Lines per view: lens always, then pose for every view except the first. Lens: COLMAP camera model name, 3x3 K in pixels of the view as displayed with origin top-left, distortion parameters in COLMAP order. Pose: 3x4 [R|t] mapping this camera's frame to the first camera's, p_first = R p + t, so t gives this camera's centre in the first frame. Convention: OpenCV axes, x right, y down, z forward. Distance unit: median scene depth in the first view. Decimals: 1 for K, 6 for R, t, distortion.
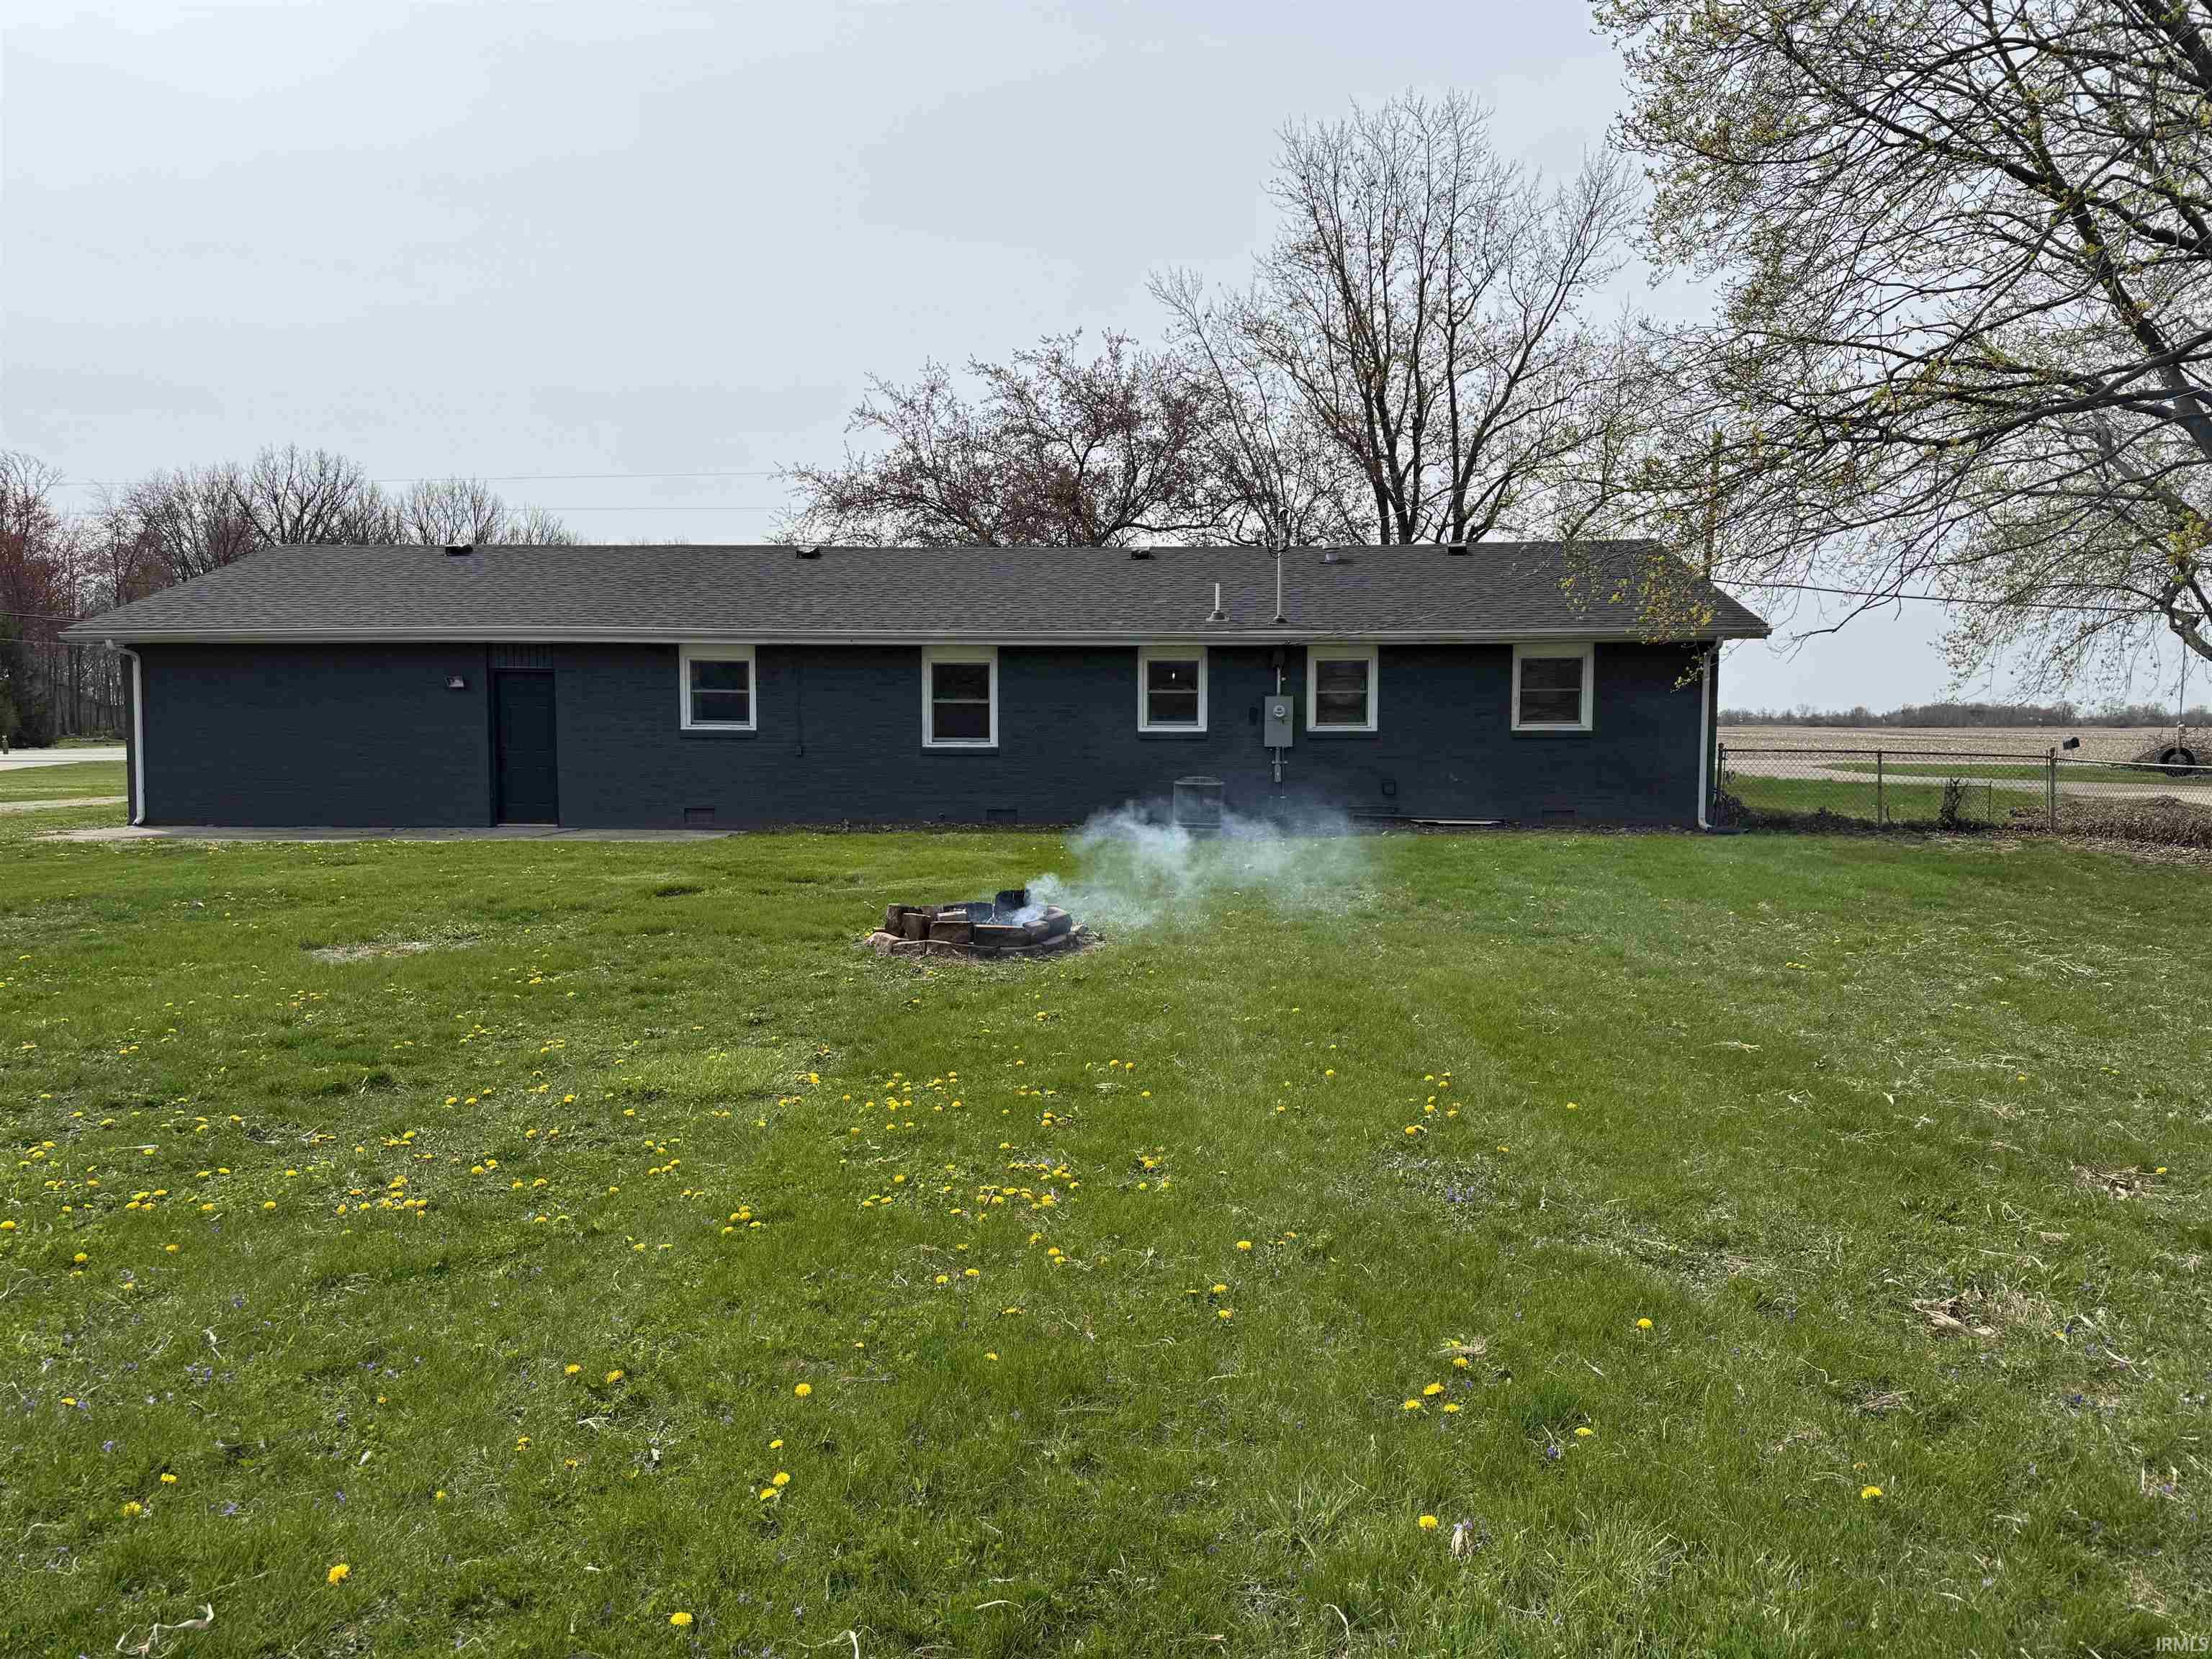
lens RADIAL K [[1546.3, 0, 1106.0], [0, 1546.3, 829.5], [0, 0, 1]] dist [0.093362, -0.119689]
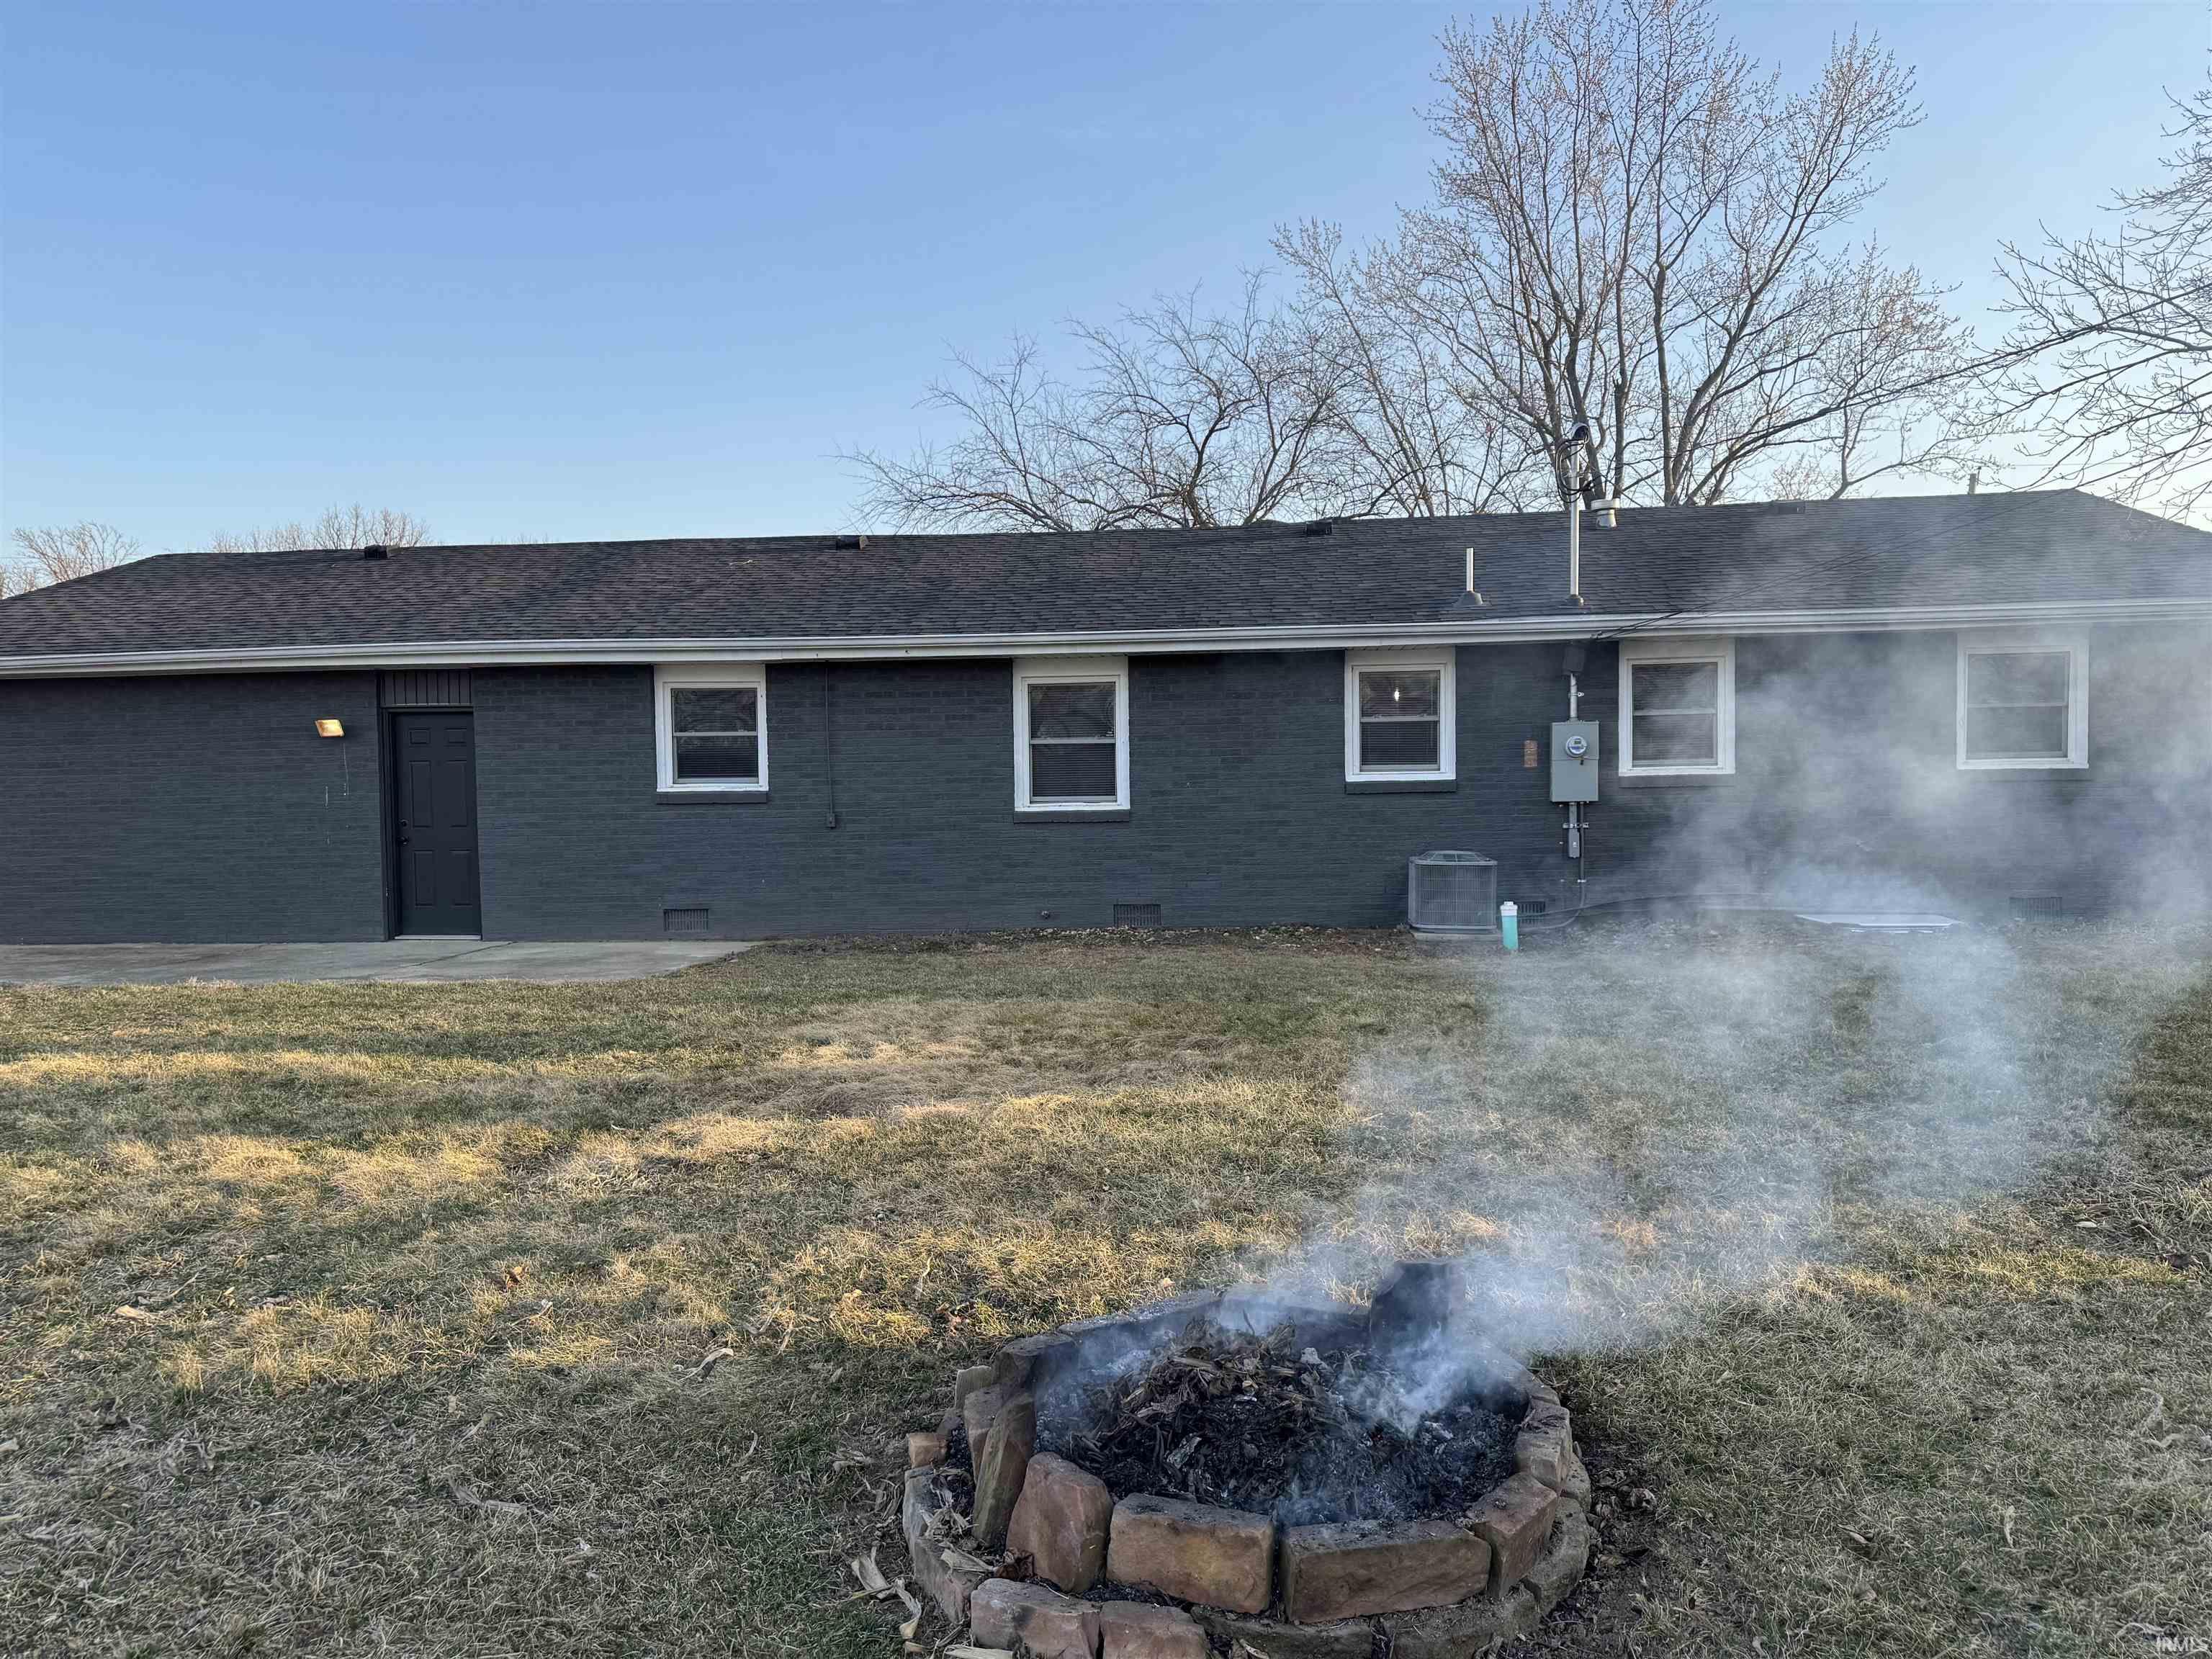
lens RADIAL K [[1546.3, 0, 1106.0], [0, 1546.3, 829.5], [0, 0, 1]] dist [0.093362, -0.119689]
pose [[0.998558, -0.016601, -0.051058, -0.045514], [0.014898, 0.999326, -0.033555, -0.022086], [0.051581, 0.032746, 0.998132, 0.334310]]
